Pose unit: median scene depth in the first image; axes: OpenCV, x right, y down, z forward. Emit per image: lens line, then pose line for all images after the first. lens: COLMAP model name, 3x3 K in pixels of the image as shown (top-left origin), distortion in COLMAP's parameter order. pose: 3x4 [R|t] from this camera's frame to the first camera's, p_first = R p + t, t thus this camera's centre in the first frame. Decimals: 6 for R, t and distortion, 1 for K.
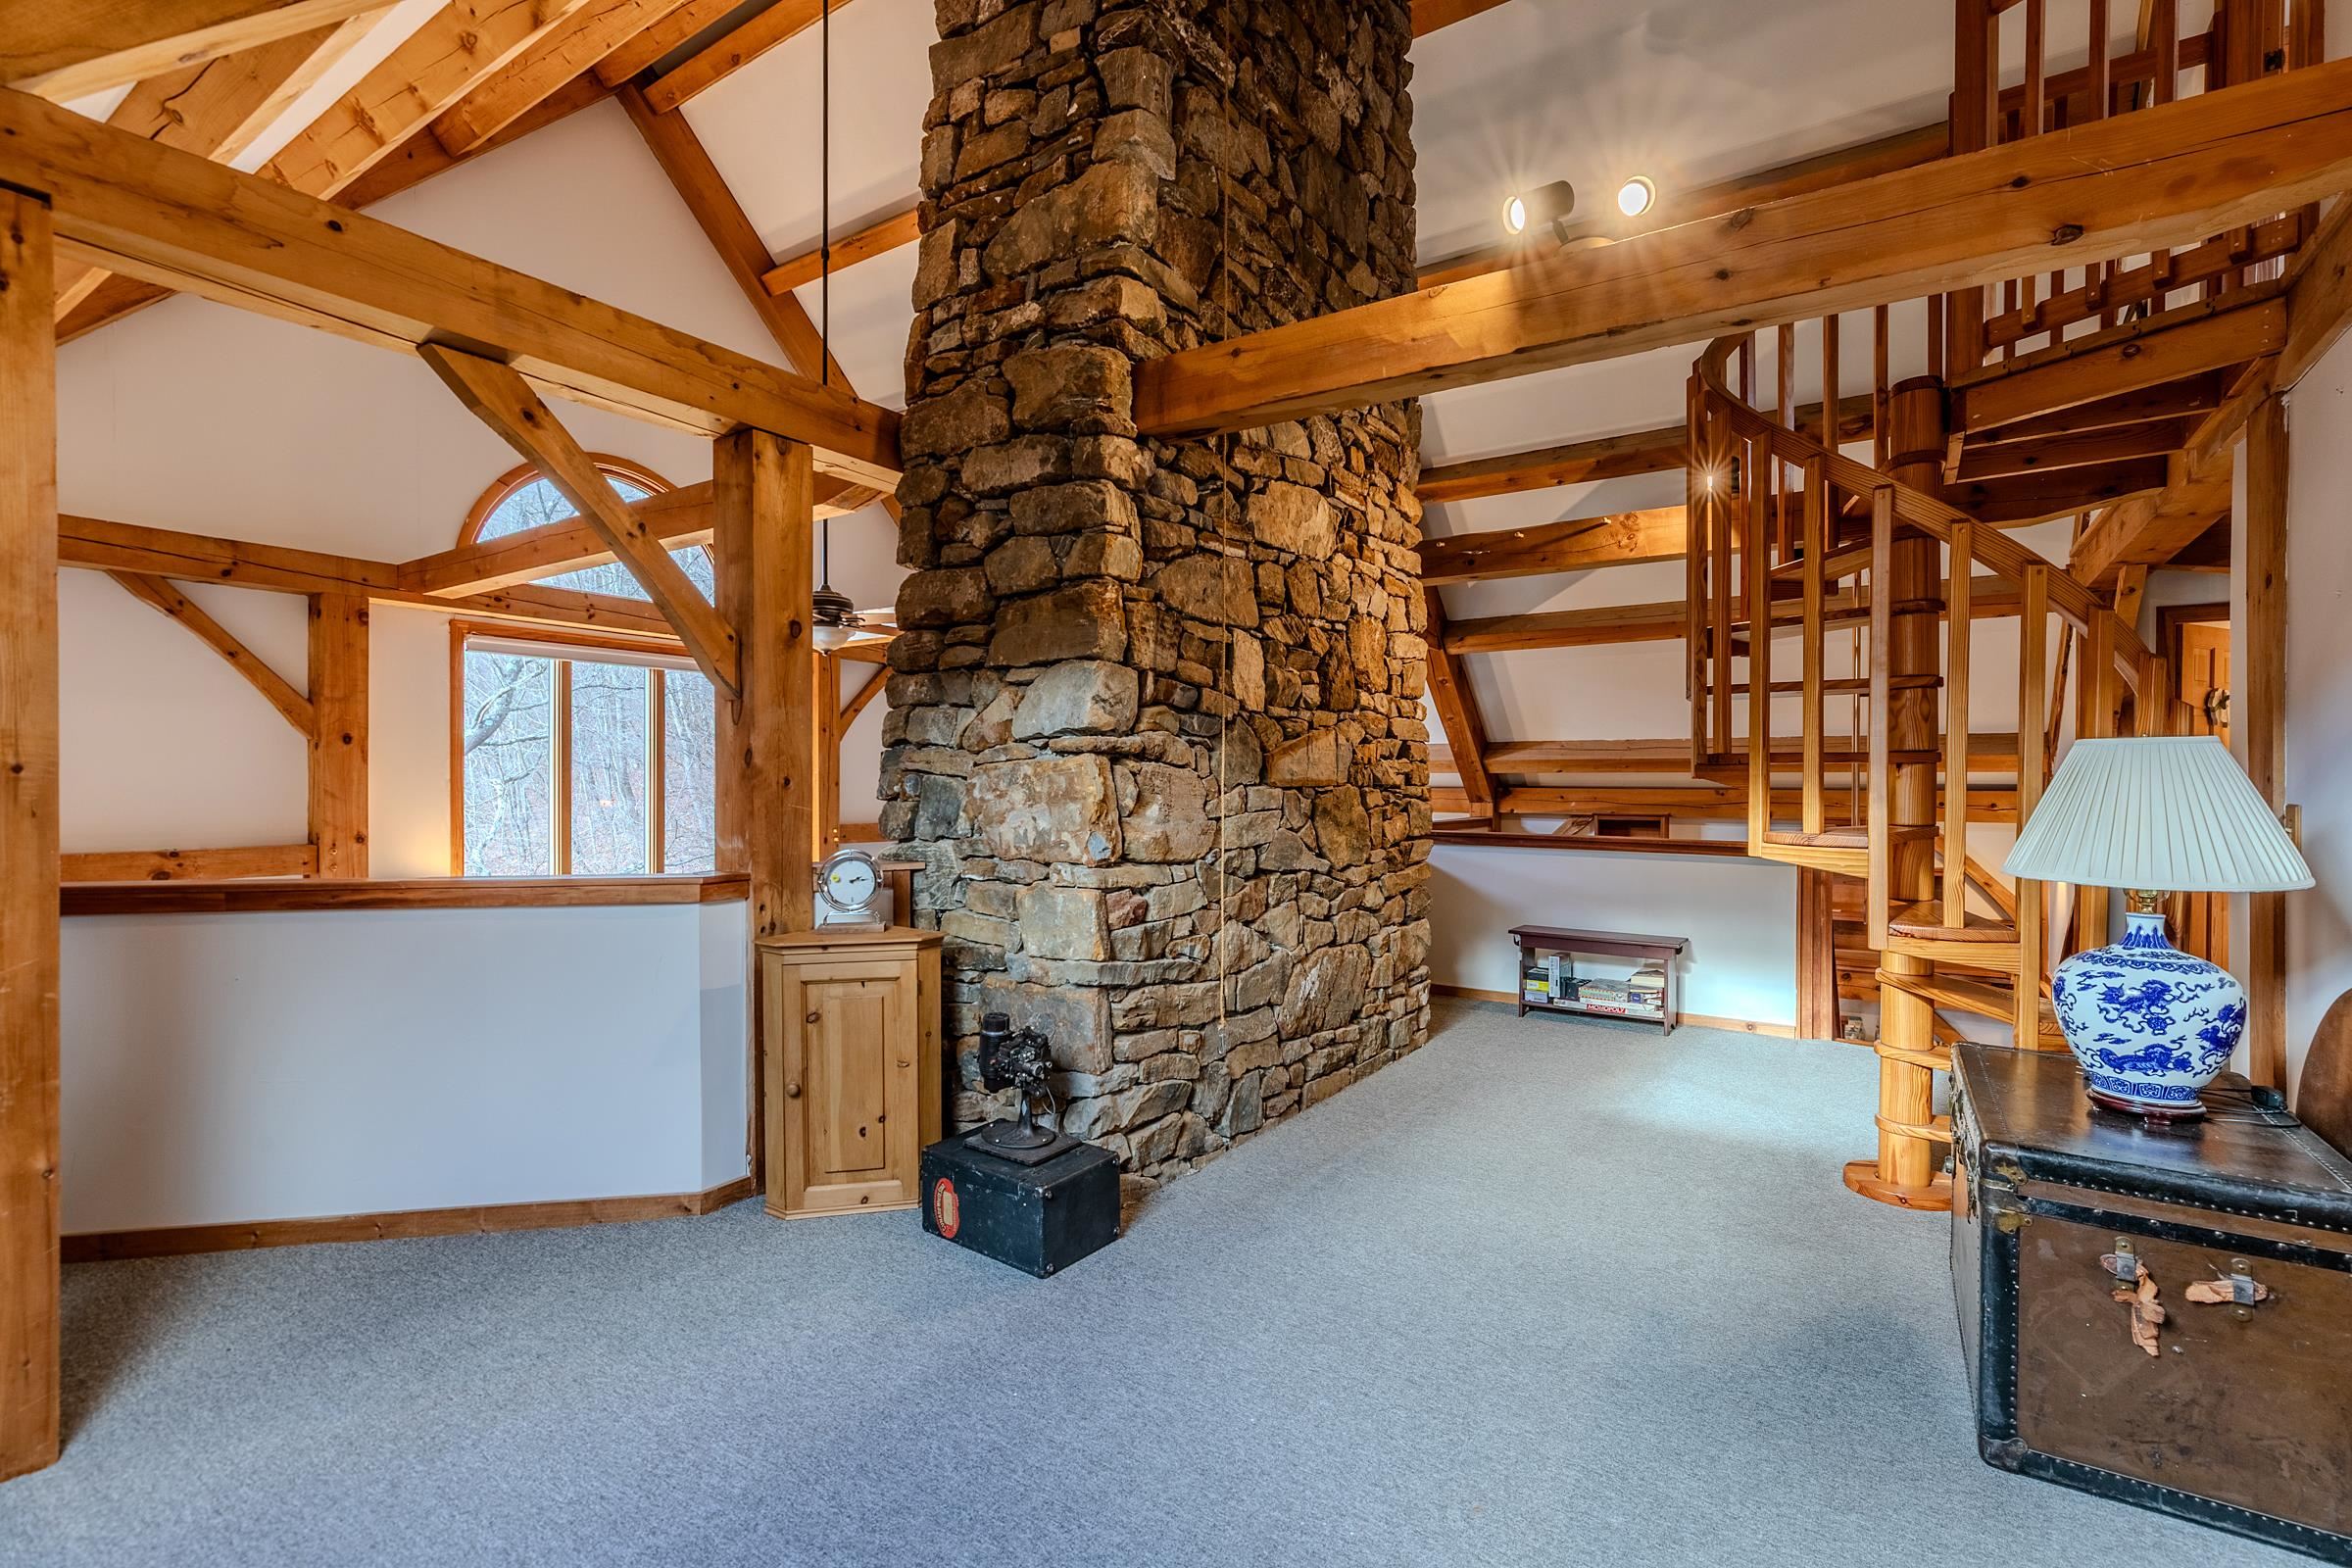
lens RADIAL K [[1063.9, 0, 1177.1], [0, 1063.9, 782.6], [0, 0, 1]] dist [0.003870, 0.000046]
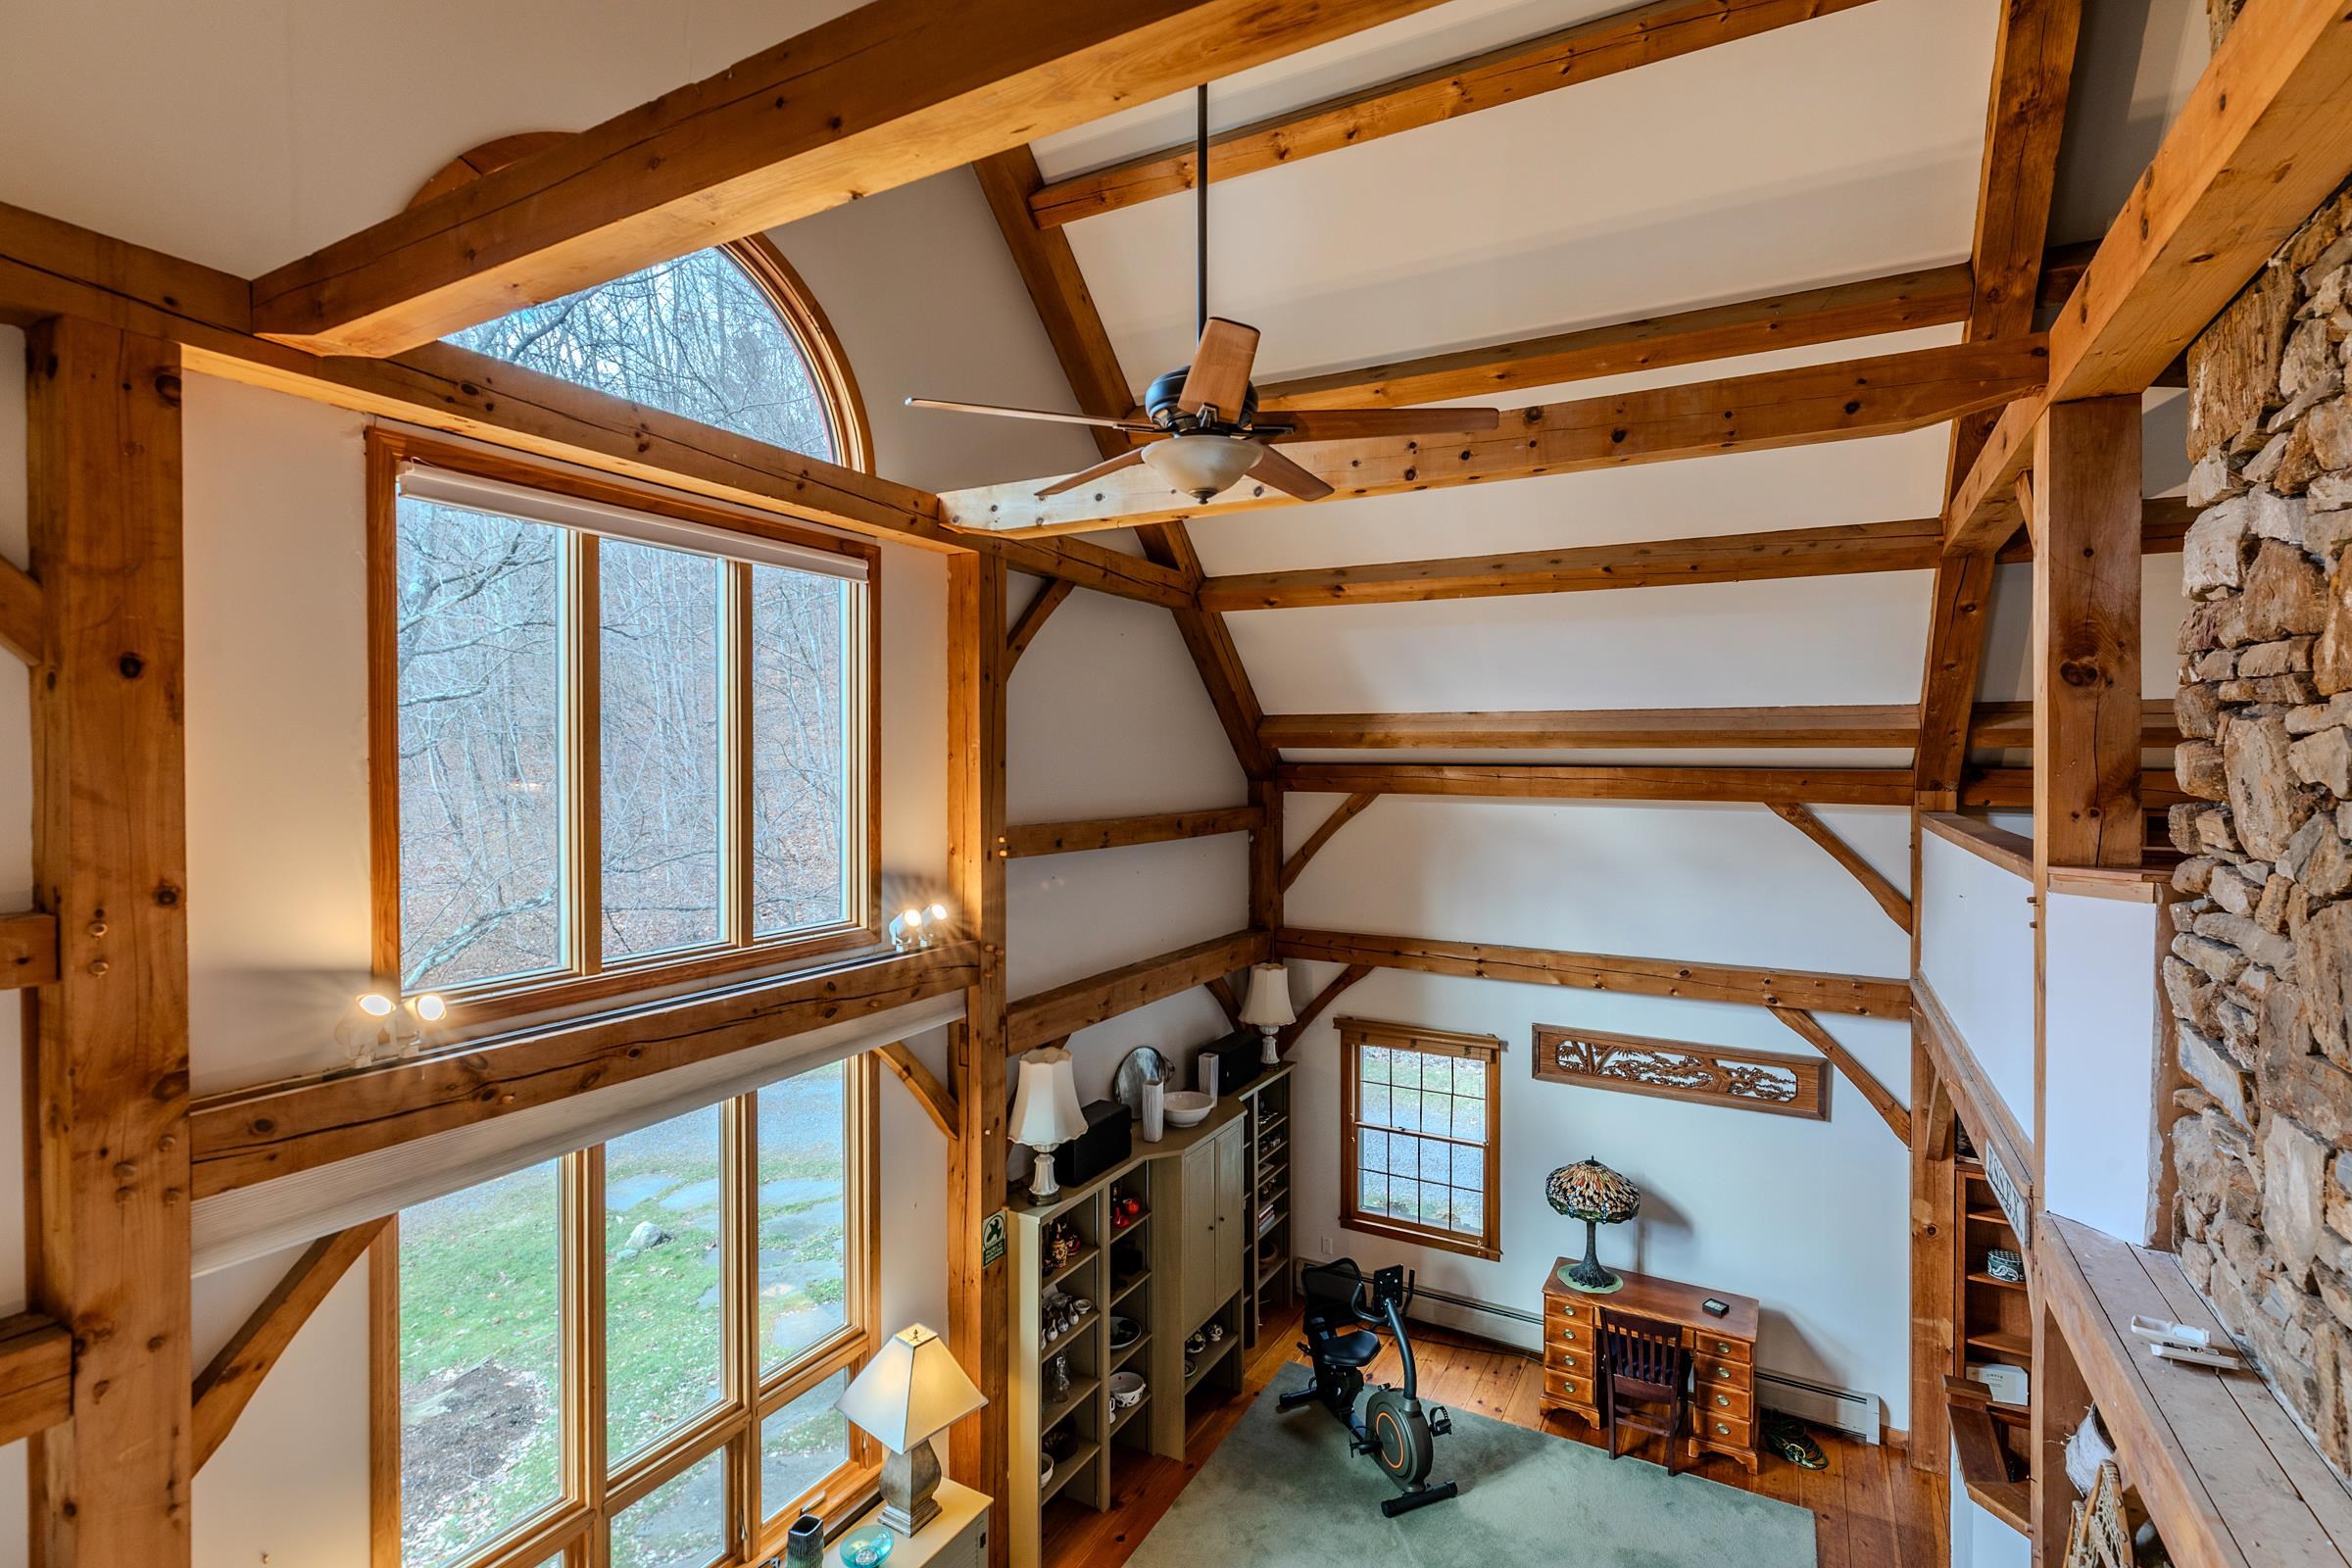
lens RADIAL K [[1063.9, 0, 1176.6], [0, 1063.9, 775.0], [0, 0, 1]] dist [0.003870, 0.000046]
pose [[0.994176, -0.003598, 0.107705, -0.406778], [0.002518, 0.999945, 0.010164, -0.000438], [-0.107735, -0.009834, 0.994131, 0.527775]]
